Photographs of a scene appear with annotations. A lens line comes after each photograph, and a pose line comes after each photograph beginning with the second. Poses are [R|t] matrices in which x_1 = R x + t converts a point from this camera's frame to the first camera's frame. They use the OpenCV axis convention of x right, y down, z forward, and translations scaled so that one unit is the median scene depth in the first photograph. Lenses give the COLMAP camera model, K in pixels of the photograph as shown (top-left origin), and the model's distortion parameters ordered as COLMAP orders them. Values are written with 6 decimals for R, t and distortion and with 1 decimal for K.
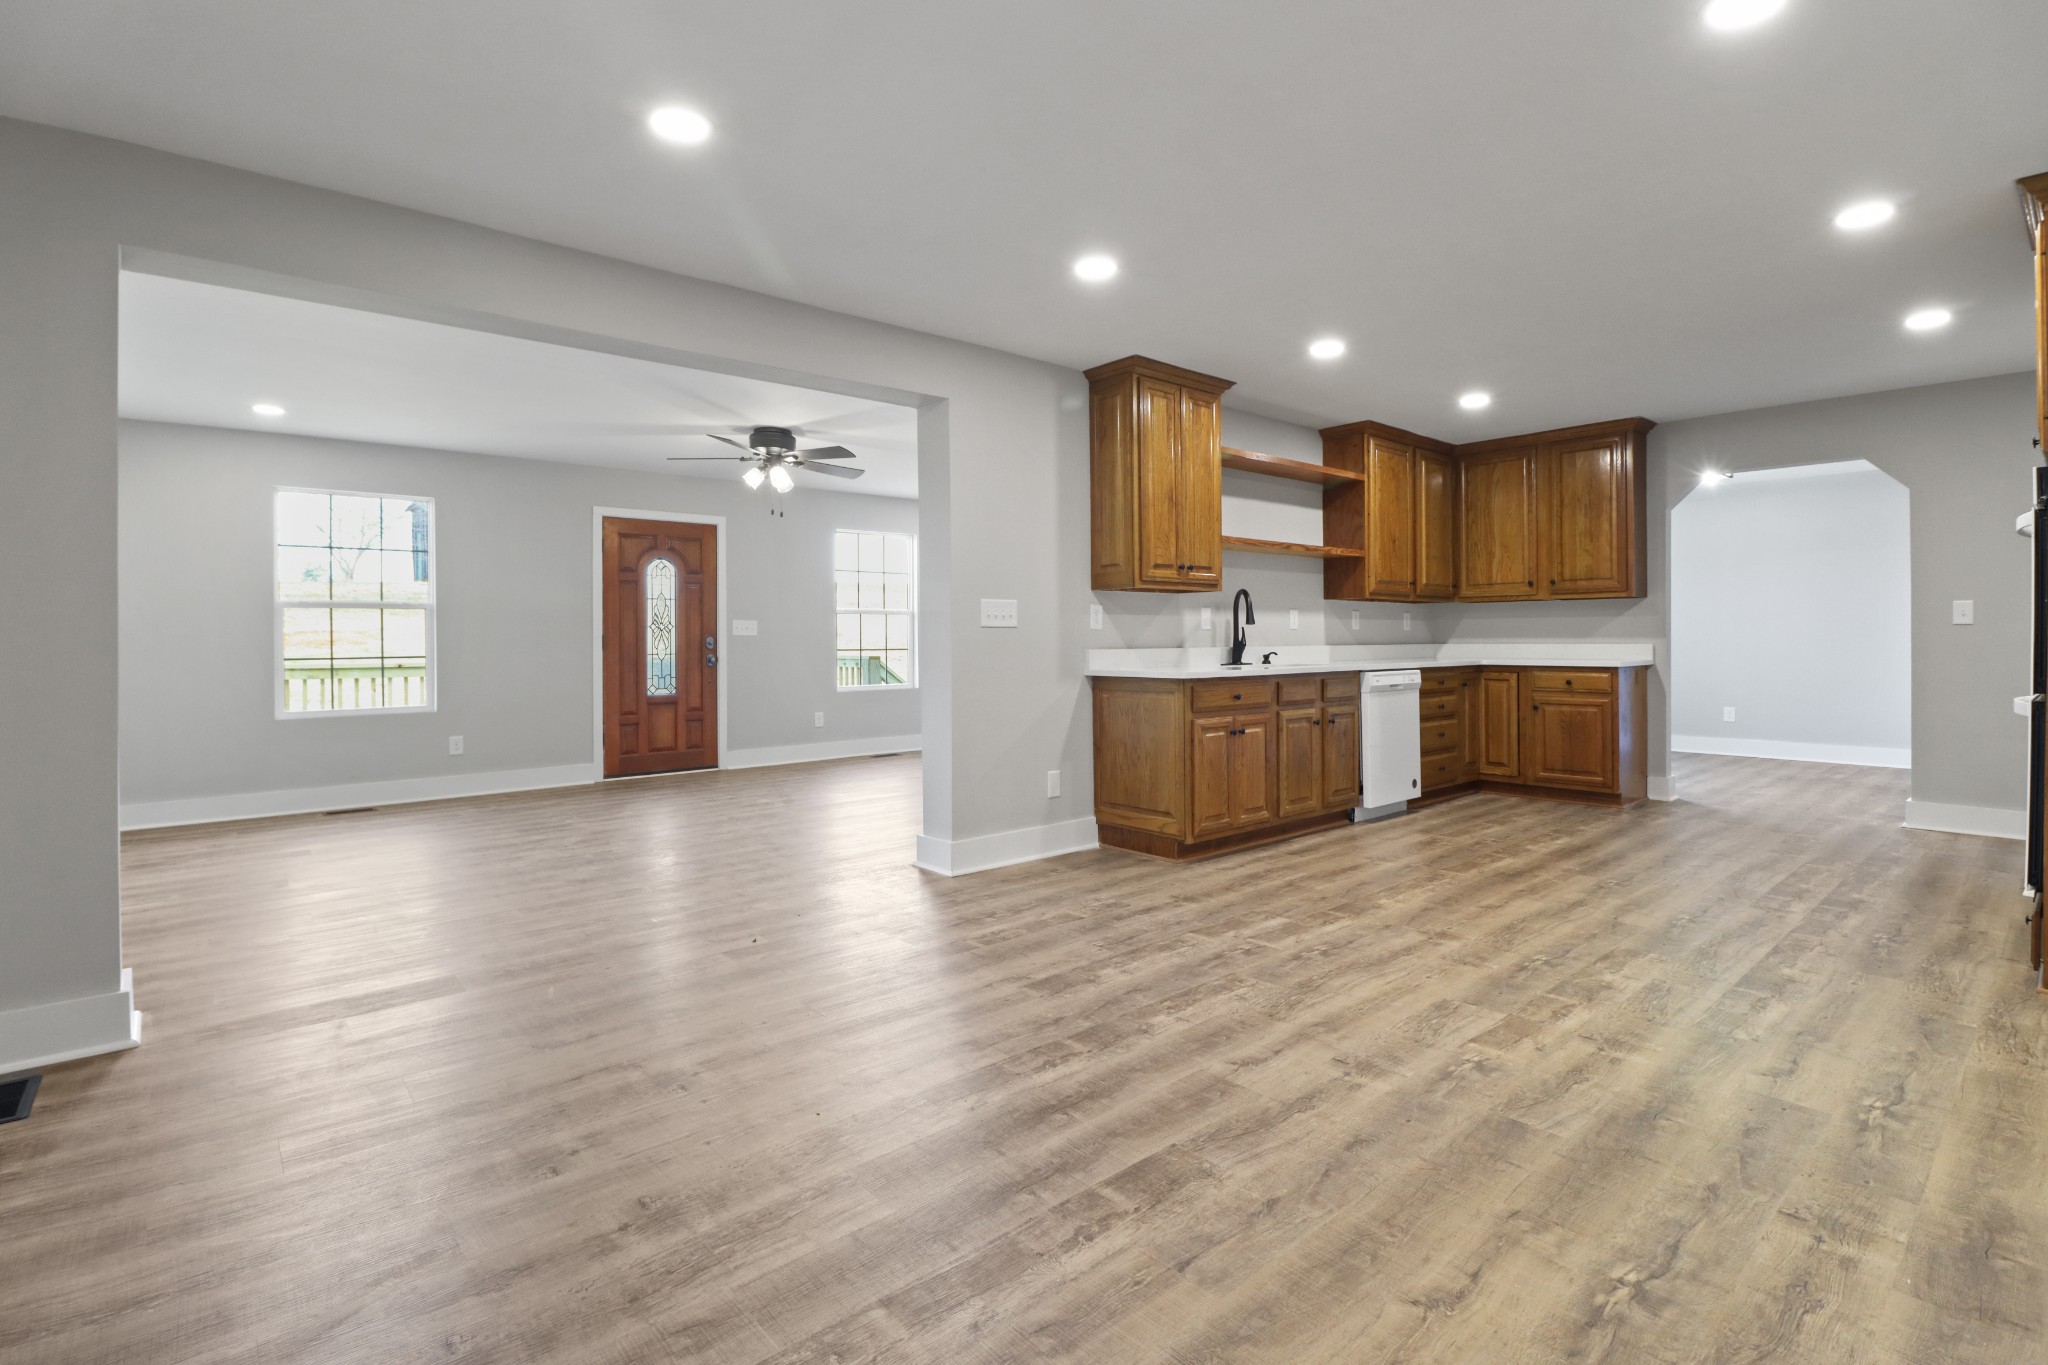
lens RADIAL K [[918.6, 0, 1020.3], [0, 918.6, 639.0], [0, 0, 1]] dist [-0.014213, -0.001086]
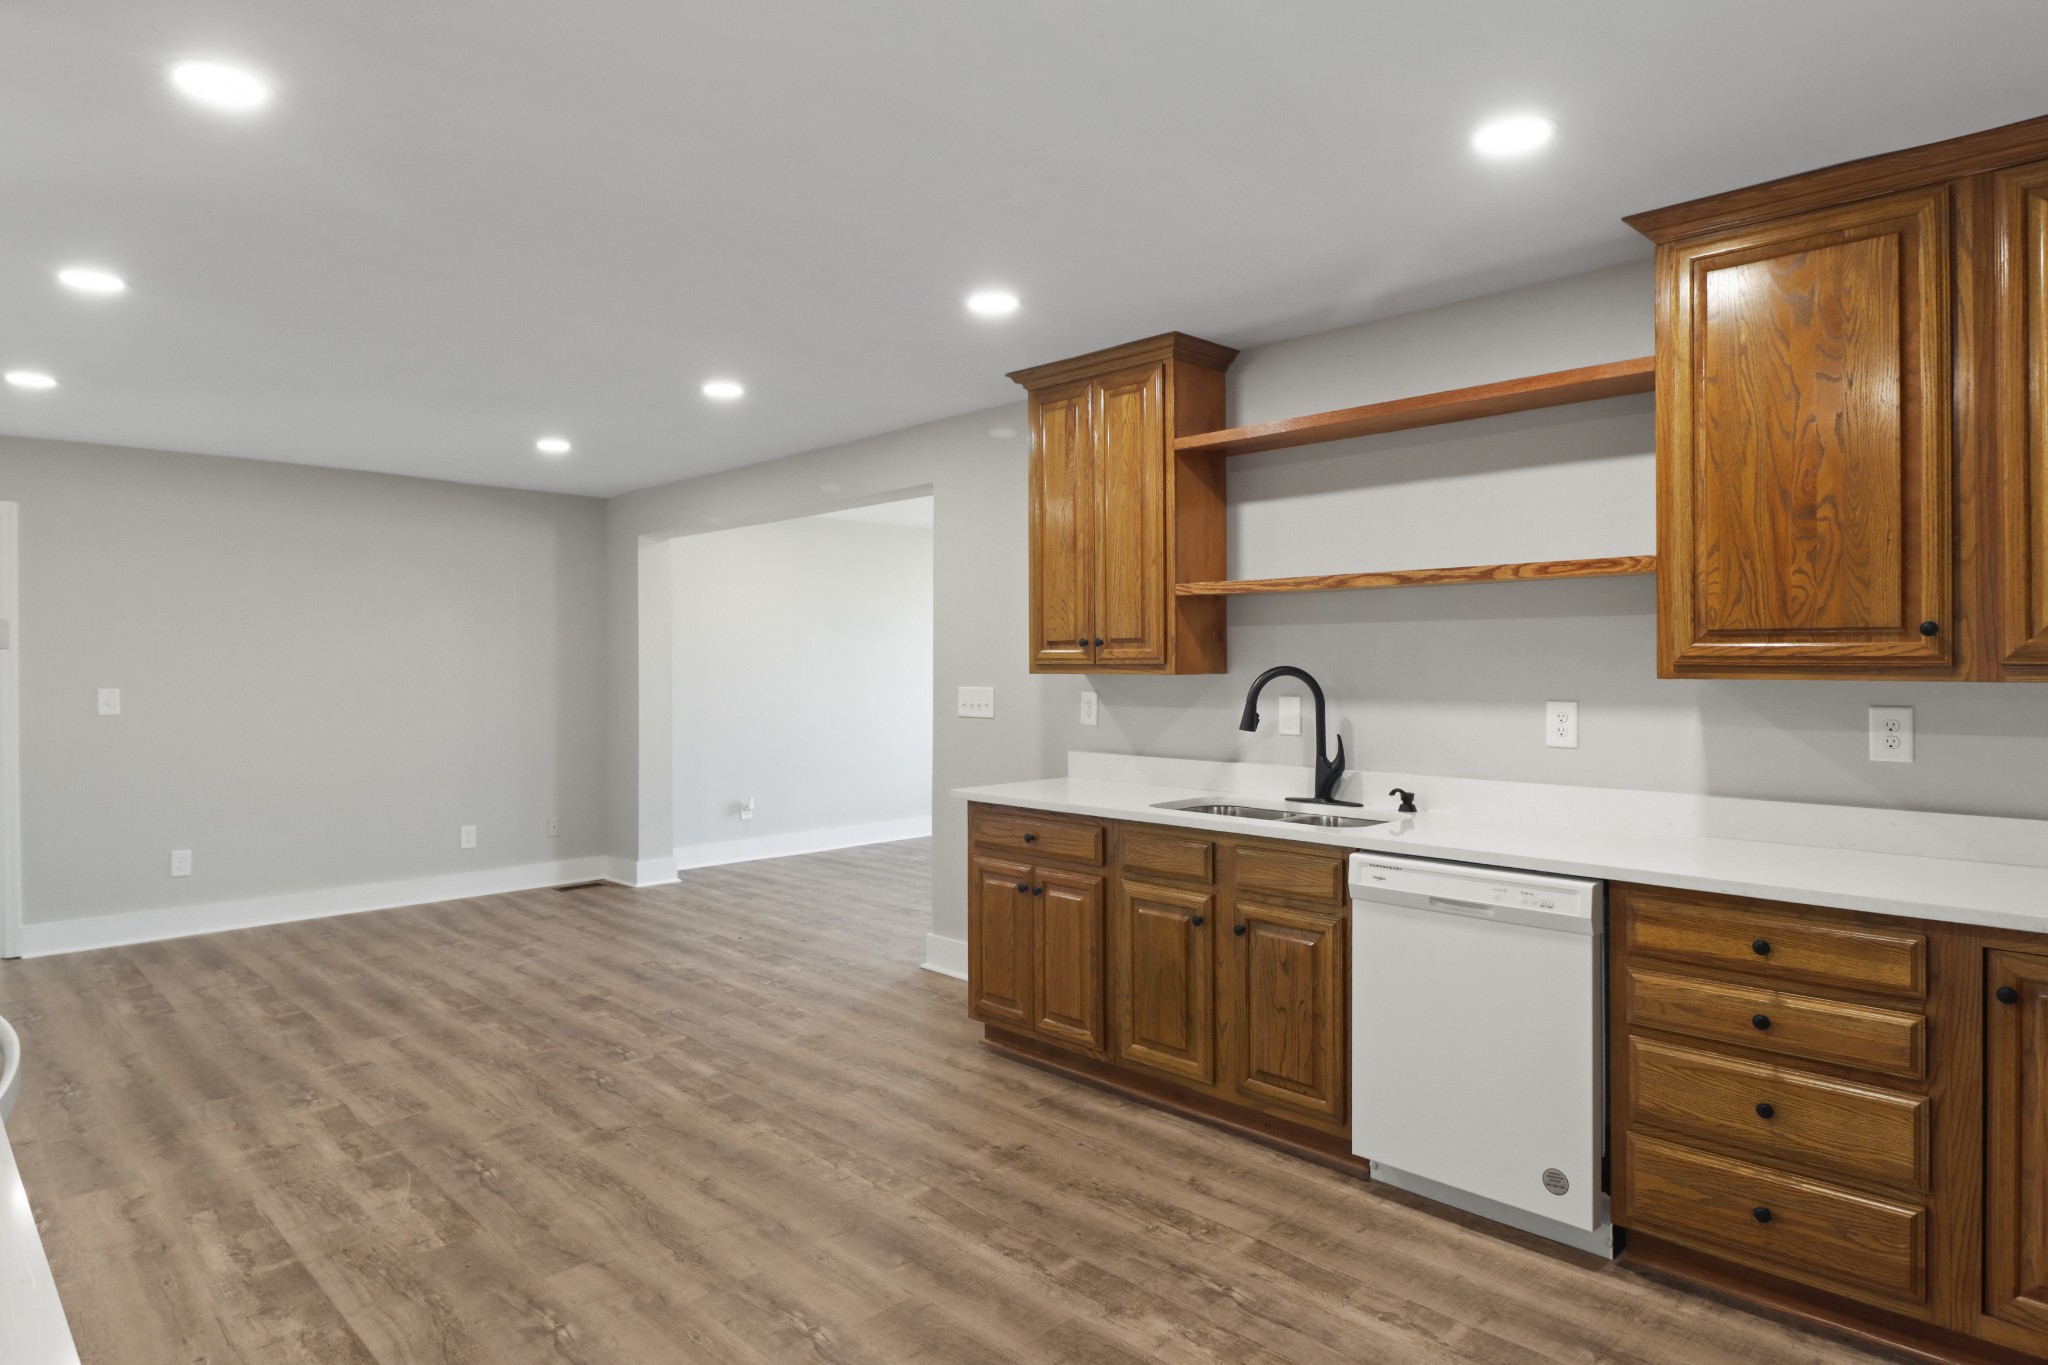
lens RADIAL K [[1157.0, 0, 1020.7], [0, 1157.0, 660.3], [0, 0, 1]] dist [-0.001395, -0.000625]
pose [[0.099270, 0.005289, -0.995046, 1.796578], [0.003747, 0.999977, 0.005689, -0.121593], [0.995053, -0.004293, 0.099248, 1.500918]]
